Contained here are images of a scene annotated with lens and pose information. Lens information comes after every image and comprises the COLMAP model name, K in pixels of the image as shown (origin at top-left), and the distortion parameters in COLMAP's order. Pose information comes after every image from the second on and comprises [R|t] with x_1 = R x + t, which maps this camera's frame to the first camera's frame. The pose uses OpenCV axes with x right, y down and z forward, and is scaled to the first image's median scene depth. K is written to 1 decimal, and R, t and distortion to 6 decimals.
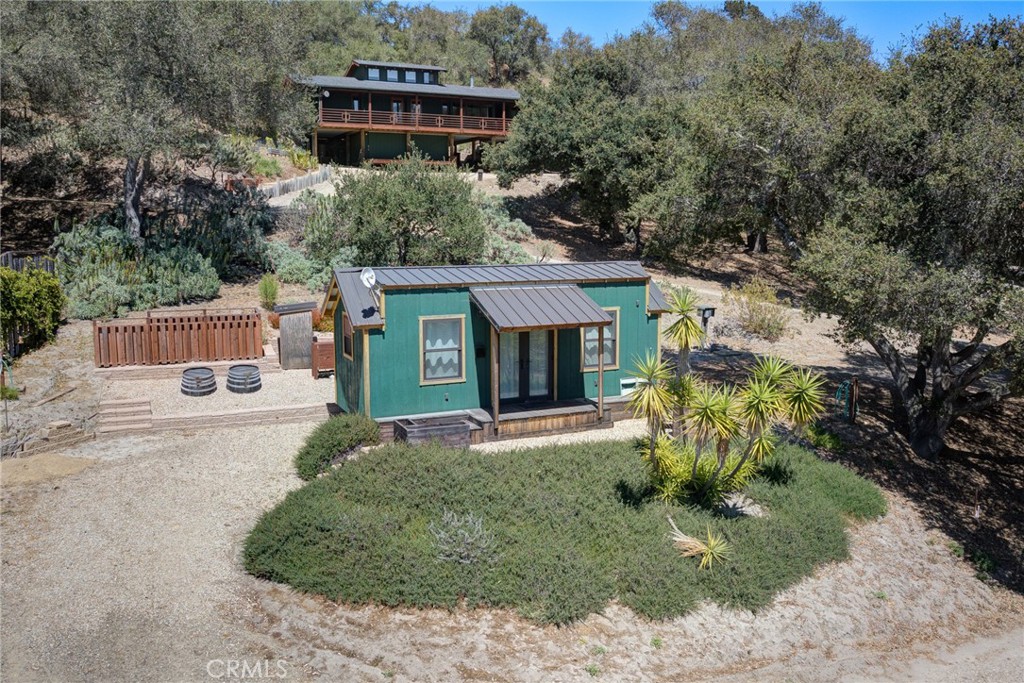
lens RADIAL K [[848.4, 0, 511.3], [0, 848.4, 339.2], [0, 0, 1]] dist [-0.097540, -0.023711]
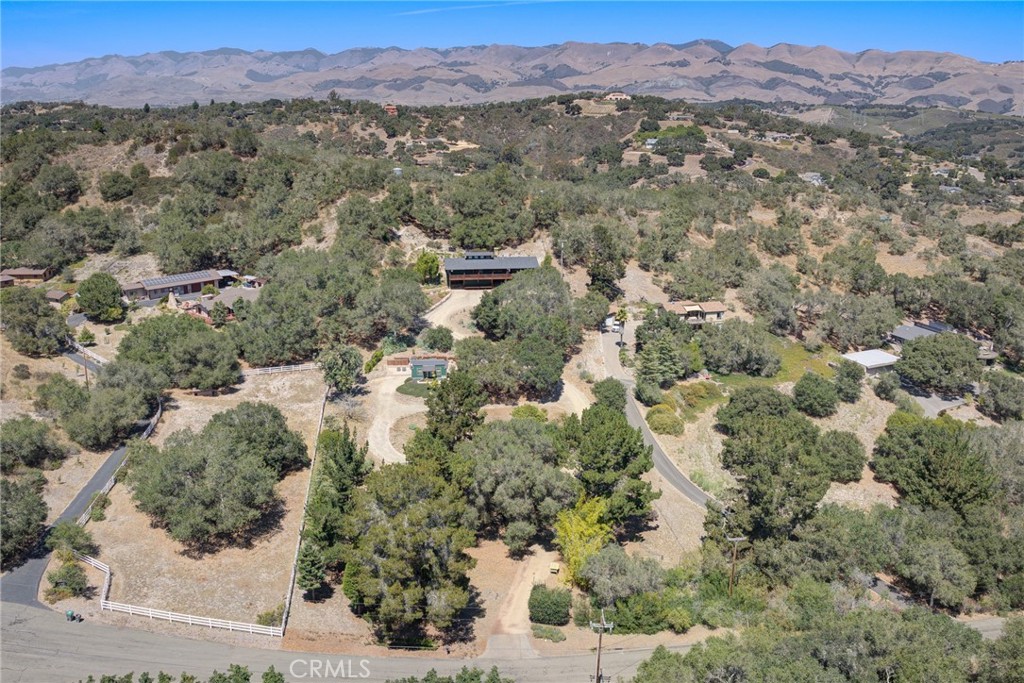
lens RADIAL K [[848.4, 0, 512.6], [0, 848.4, 341.9], [0, 0, 1]] dist [-0.097540, -0.023711]
pose [[0.940165, 0.098931, -0.326041, 3.673172], [-0.049284, 0.986340, 0.157174, -1.721967], [0.337137, -0.131701, 0.932198, -6.924407]]
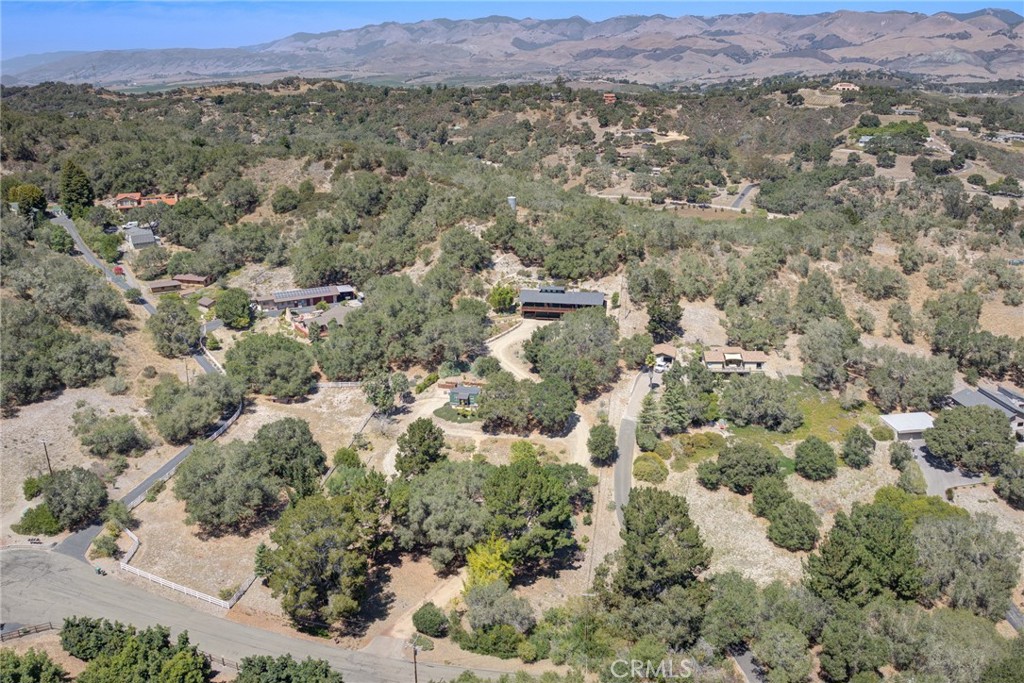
lens RADIAL K [[848.4, 0, 512.4], [0, 848.4, 336.8], [0, 0, 1]] dist [-0.097540, -0.023711]
pose [[0.796556, 0.182038, -0.576507, 6.279298], [-0.073592, 0.975695, 0.206405, -2.891485], [0.600069, -0.121987, 0.790592, -6.735751]]
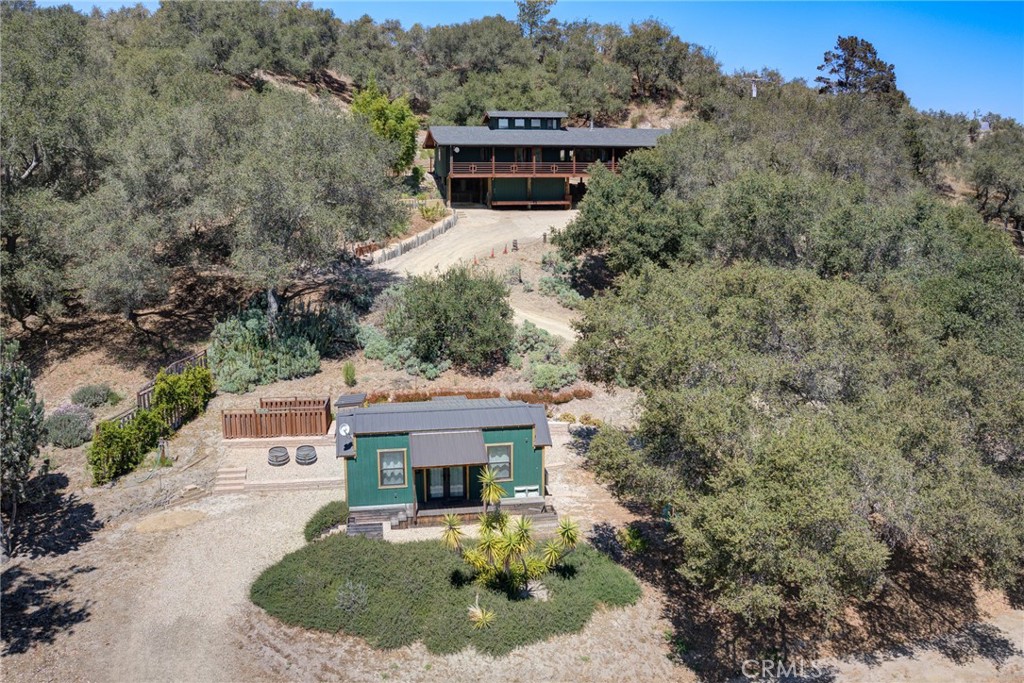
lens RADIAL K [[848.4, 0, 513.6], [0, 848.4, 339.9], [0, 0, 1]] dist [-0.097540, -0.023711]
pose [[0.968332, 0.052381, -0.244111, 0.497383], [-0.035267, 0.996638, 0.073958, -0.341008], [0.247164, -0.063006, 0.966923, -0.491446]]
